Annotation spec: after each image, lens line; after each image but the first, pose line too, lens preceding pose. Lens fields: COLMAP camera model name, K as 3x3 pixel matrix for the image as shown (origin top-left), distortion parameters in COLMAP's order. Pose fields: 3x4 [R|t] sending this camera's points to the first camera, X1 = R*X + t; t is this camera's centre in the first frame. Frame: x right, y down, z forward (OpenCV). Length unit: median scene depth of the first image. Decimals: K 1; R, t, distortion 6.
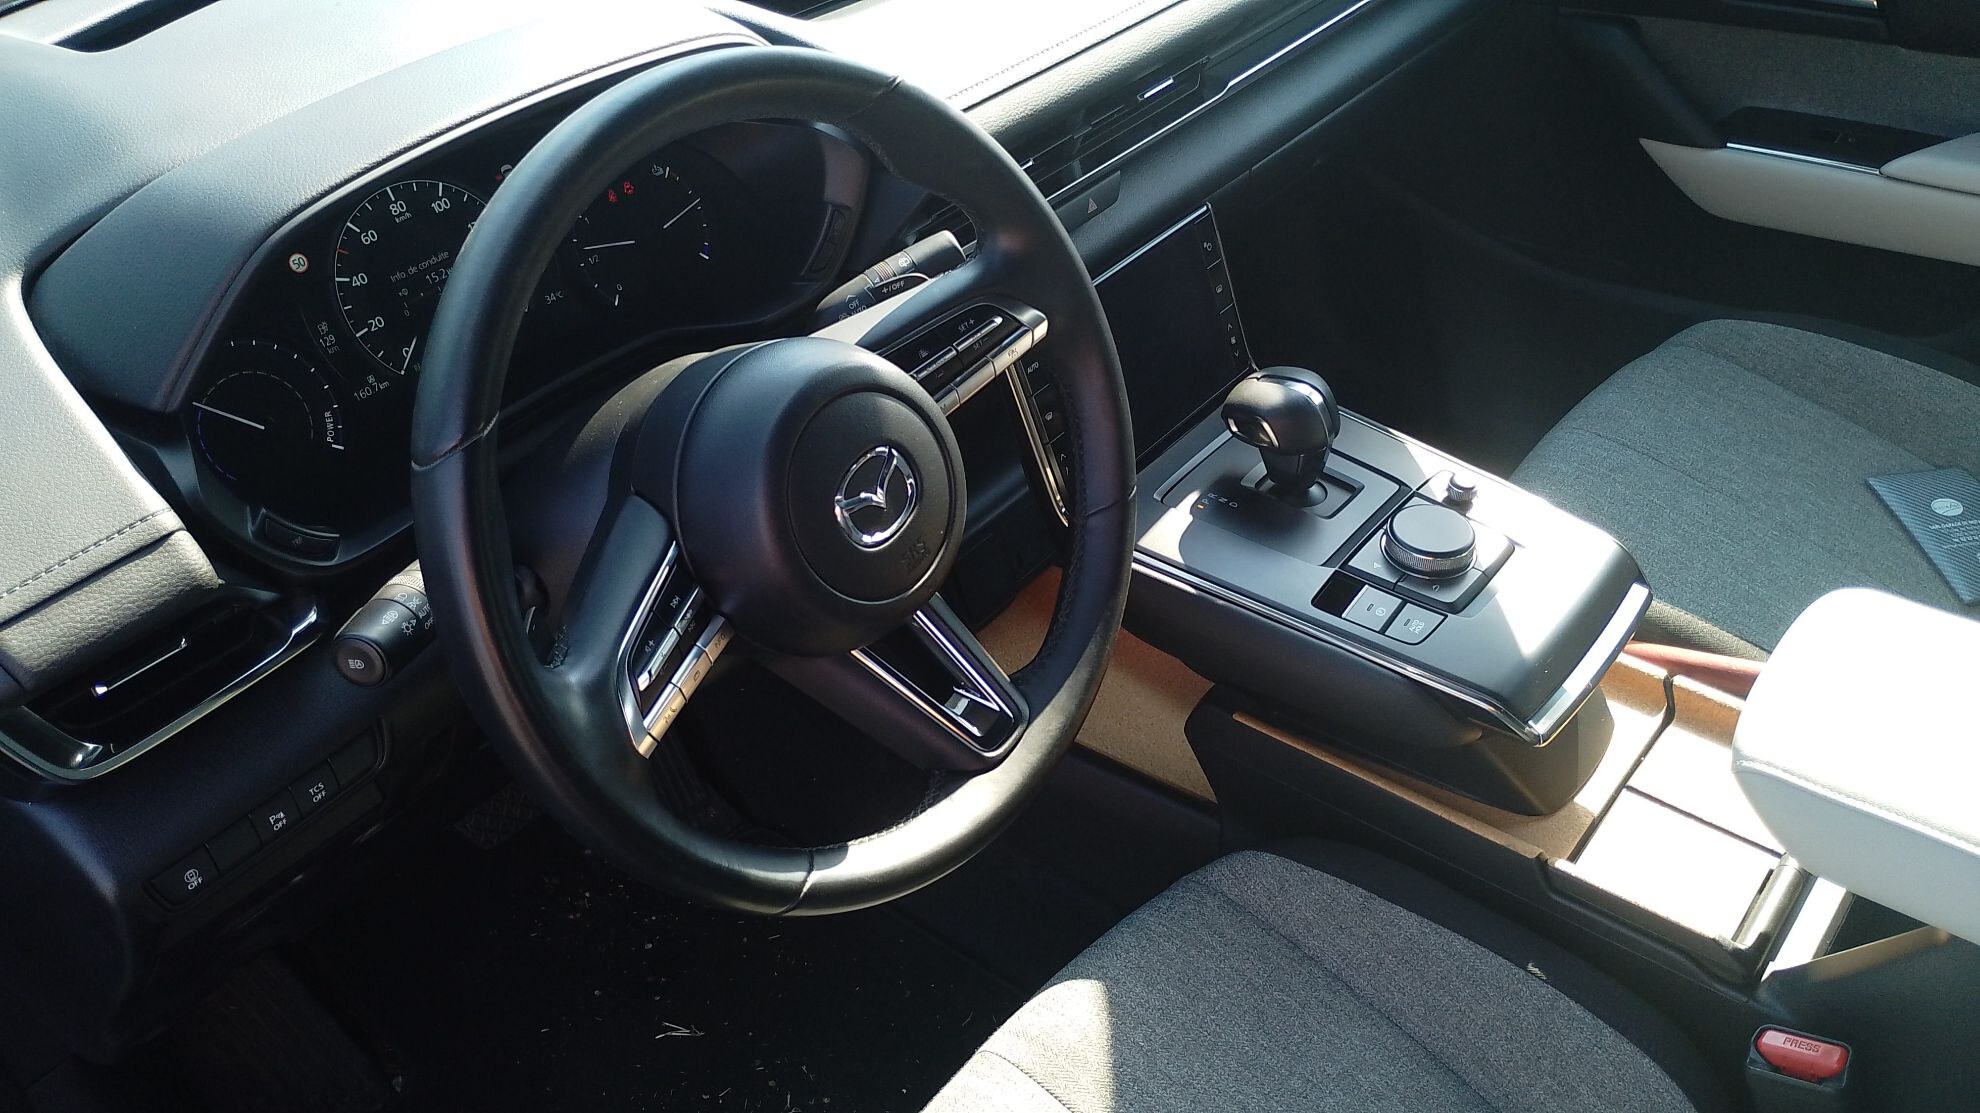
lens RADIAL K [[1719.1, 0, 1010.1], [0, 1719.1, 570.1], [0, 0, 1]] dist [0.065255, -0.080882]
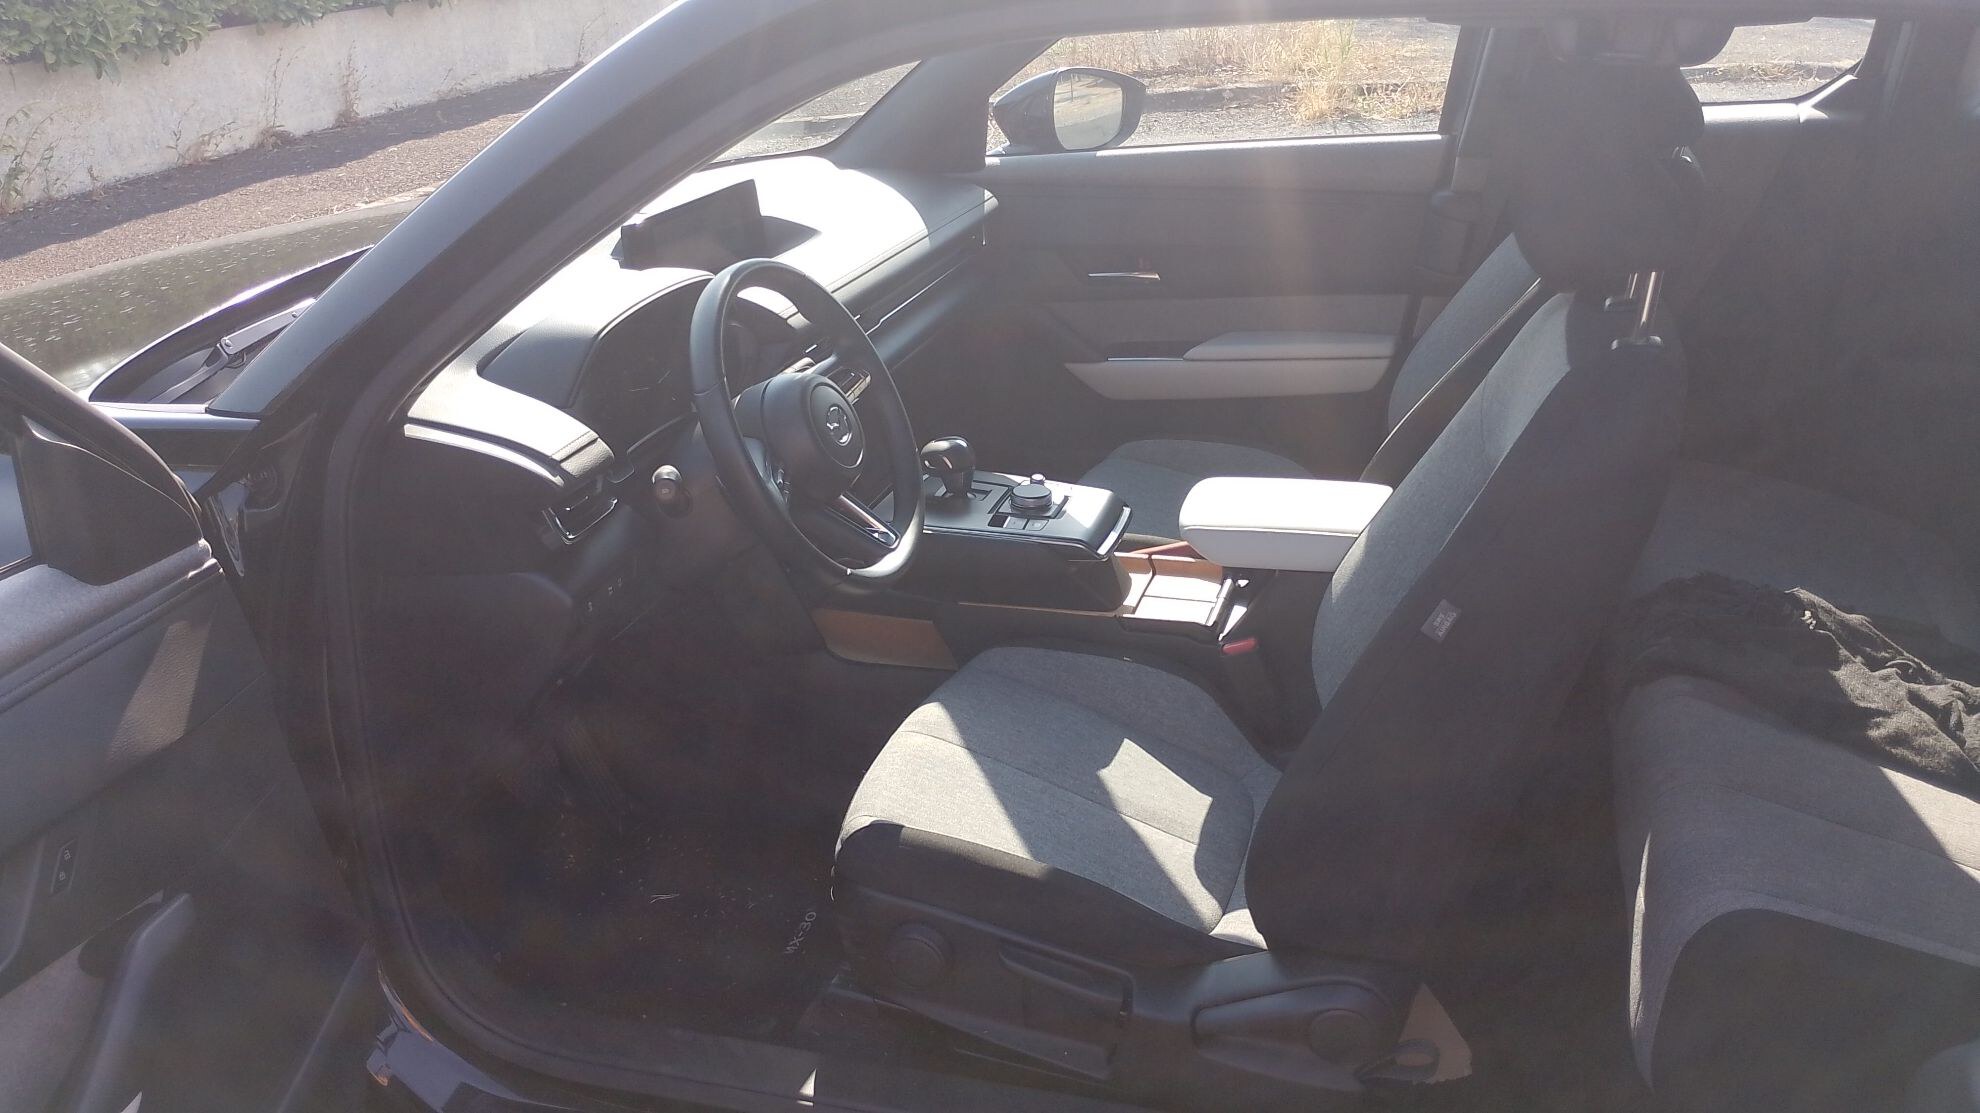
lens RADIAL K [[1719.1, 0, 1010.1], [0, 1719.1, 570.1], [0, 0, 1]] dist [0.065255, -0.080882]
pose [[0.932305, -0.146438, 0.330701, -0.492048], [0.233616, 0.941849, -0.241544, 0.573881], [-0.276099, 0.302449, 0.912301, -0.887181]]
